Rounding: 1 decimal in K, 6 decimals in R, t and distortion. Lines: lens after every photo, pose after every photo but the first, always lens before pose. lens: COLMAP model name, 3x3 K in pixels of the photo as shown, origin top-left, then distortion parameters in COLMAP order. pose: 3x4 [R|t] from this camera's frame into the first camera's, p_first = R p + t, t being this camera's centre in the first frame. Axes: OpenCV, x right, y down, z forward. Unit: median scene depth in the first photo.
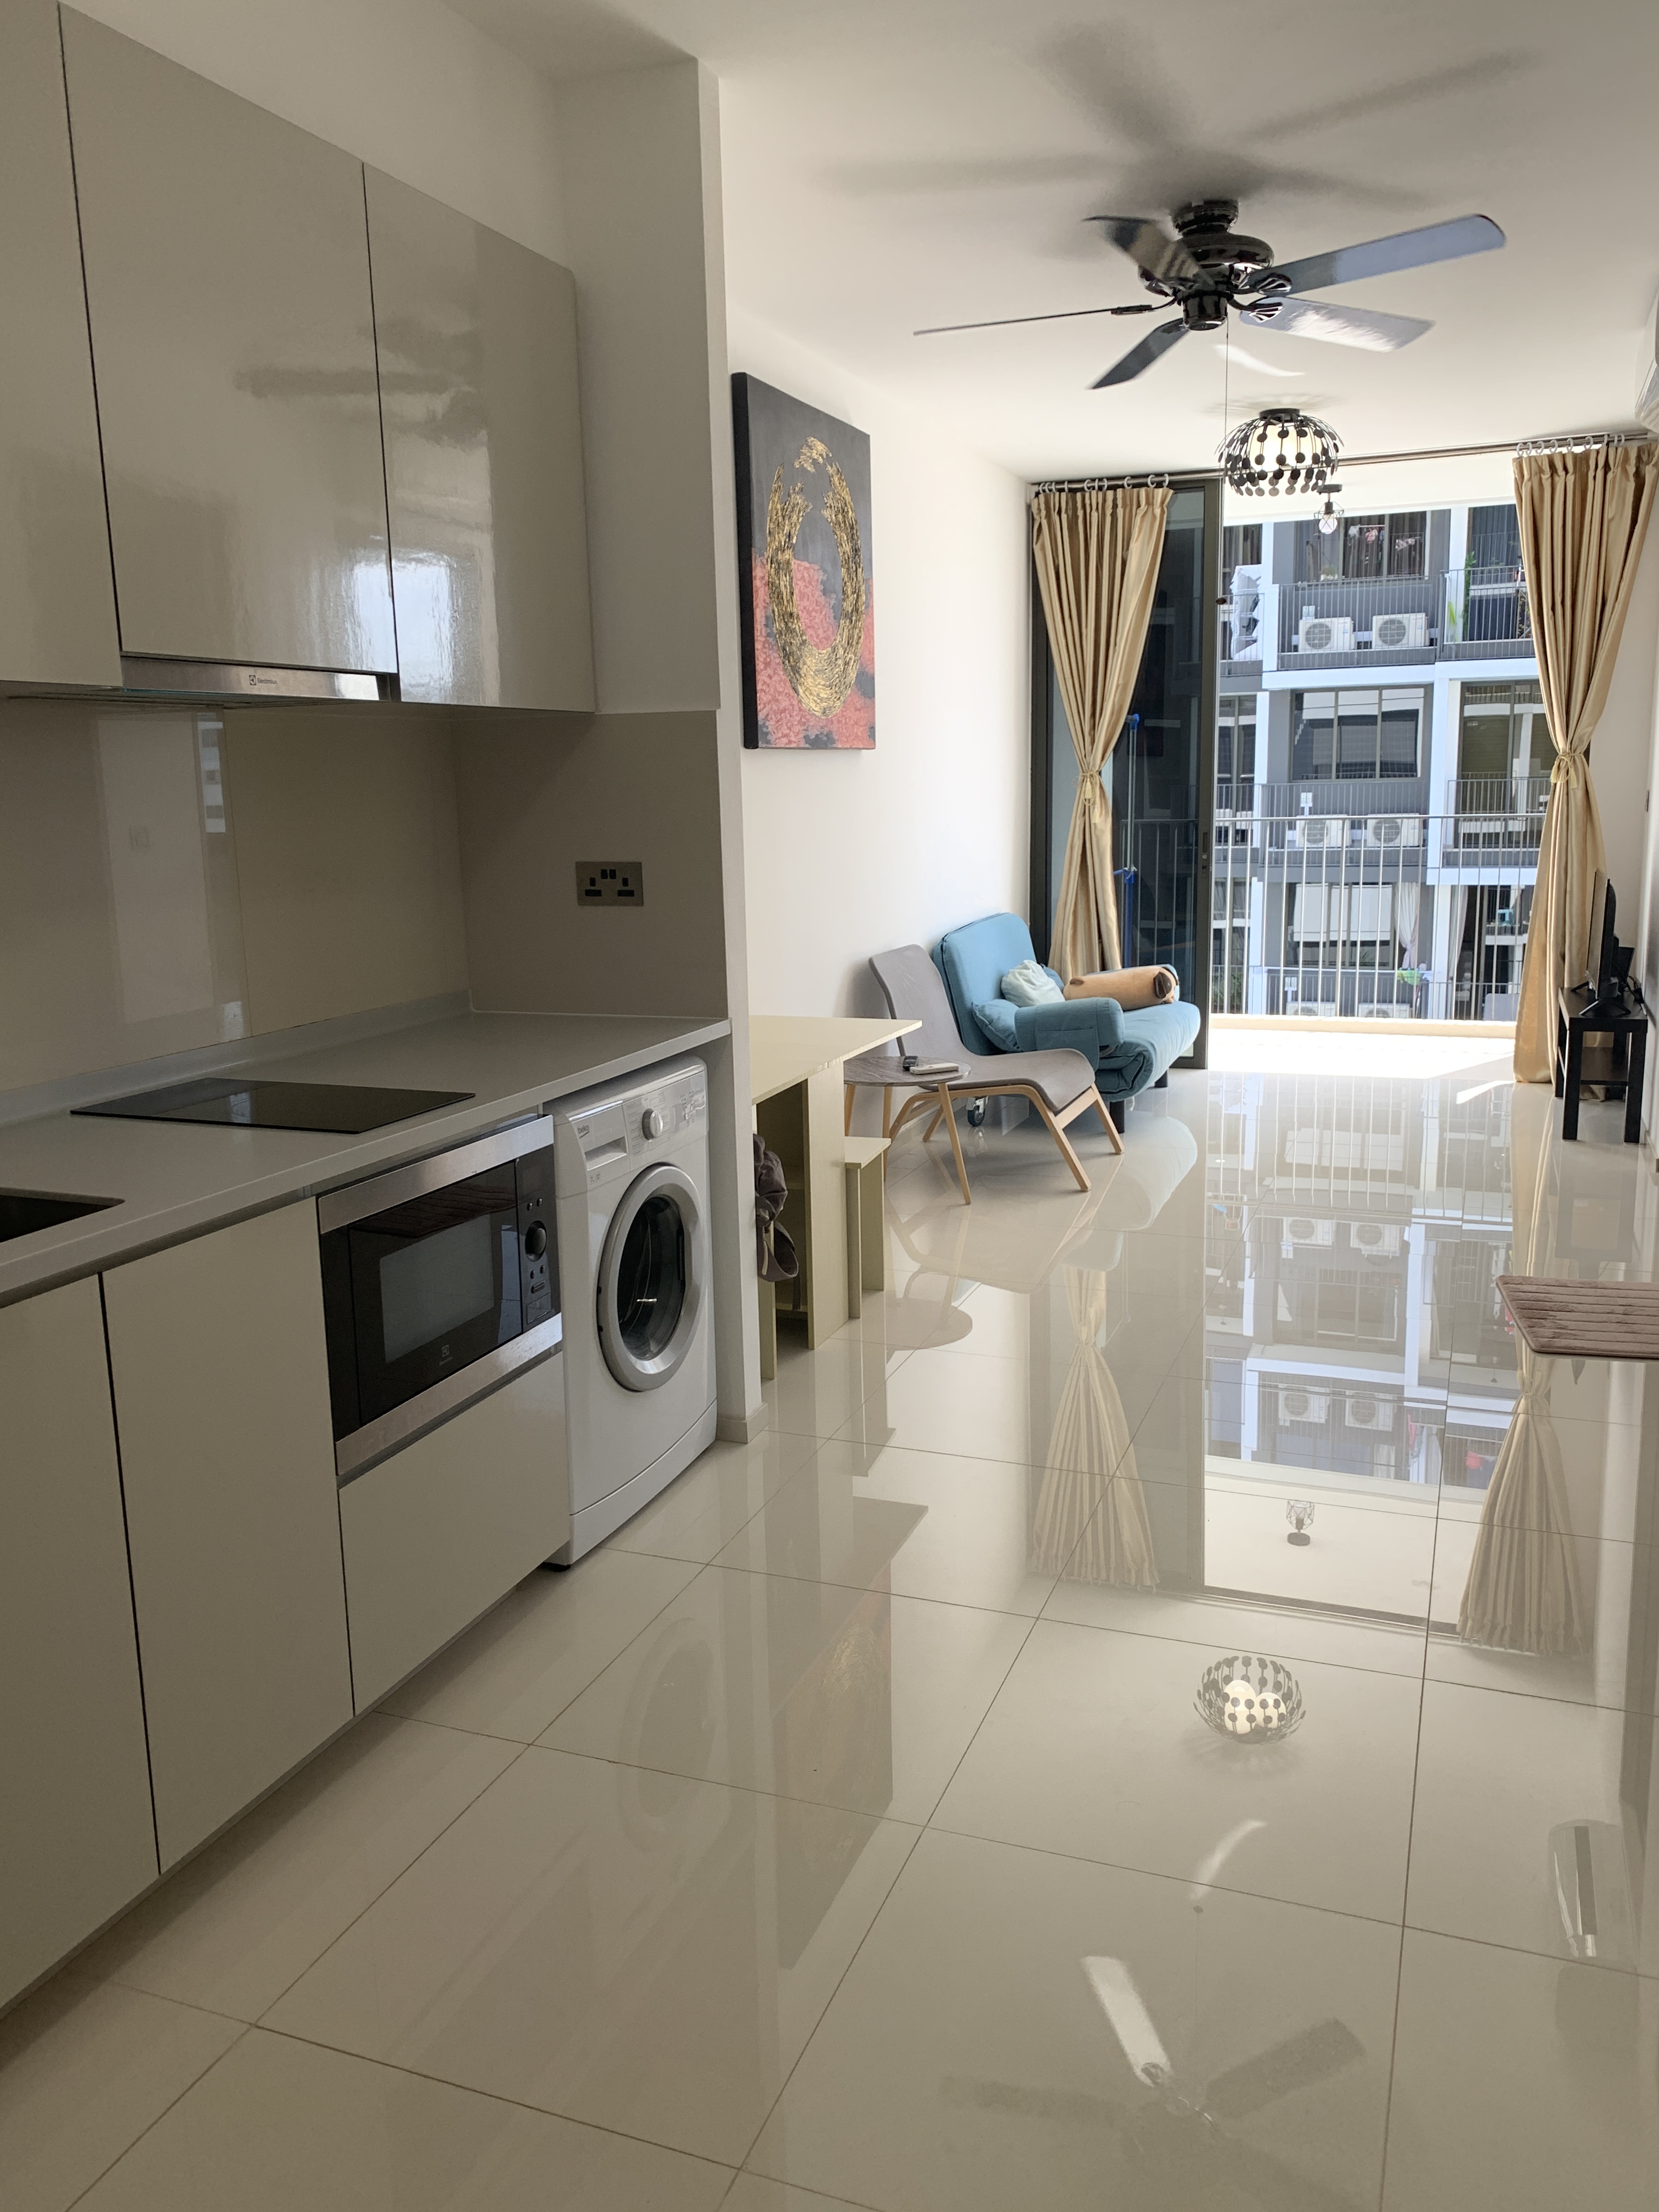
lens RADIAL K [[1704.5, 0, 822.9], [0, 1704.5, 1109.8], [0, 0, 1]] dist [-0.023083, -0.000763]
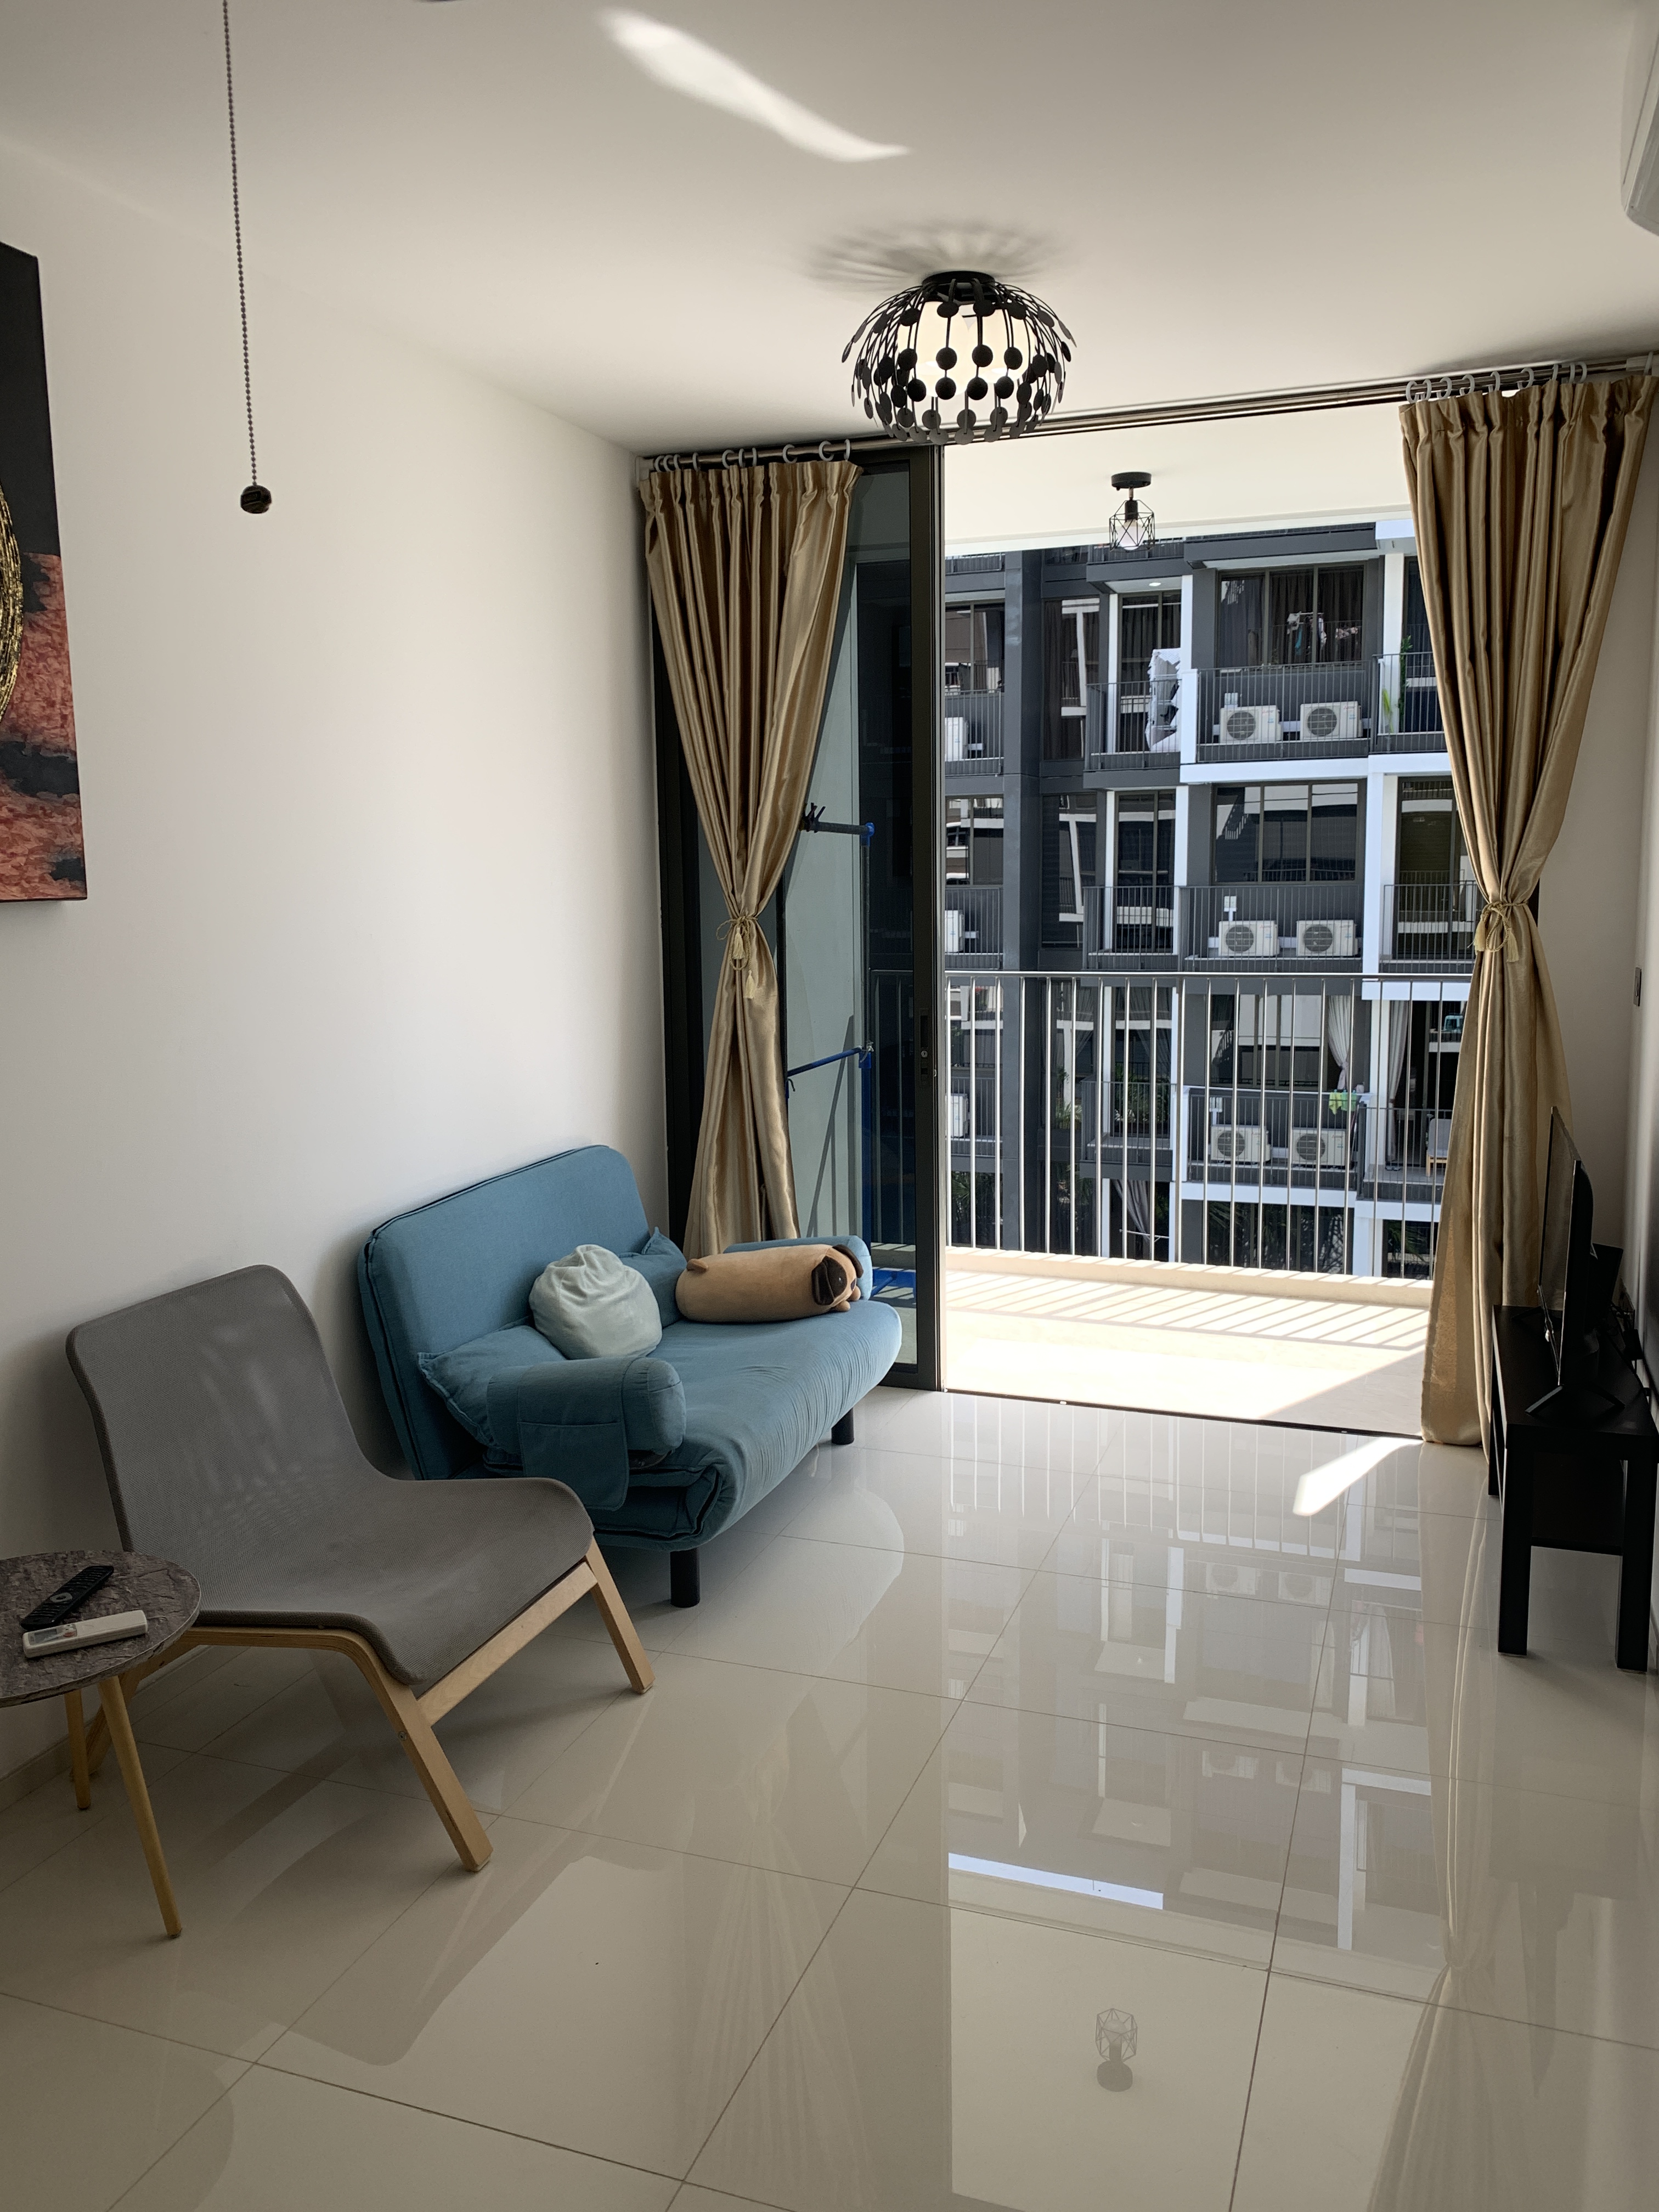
lens RADIAL K [[1704.5, 0, 834.5], [0, 1704.5, 1093.6], [0, 0, 1]] dist [-0.023083, -0.000763]
pose [[0.999561, 0.006693, 0.028860, 0.051889], [-0.004995, 0.998275, -0.058493, -0.029217], [-0.029202, 0.058324, 0.997871, 0.114459]]
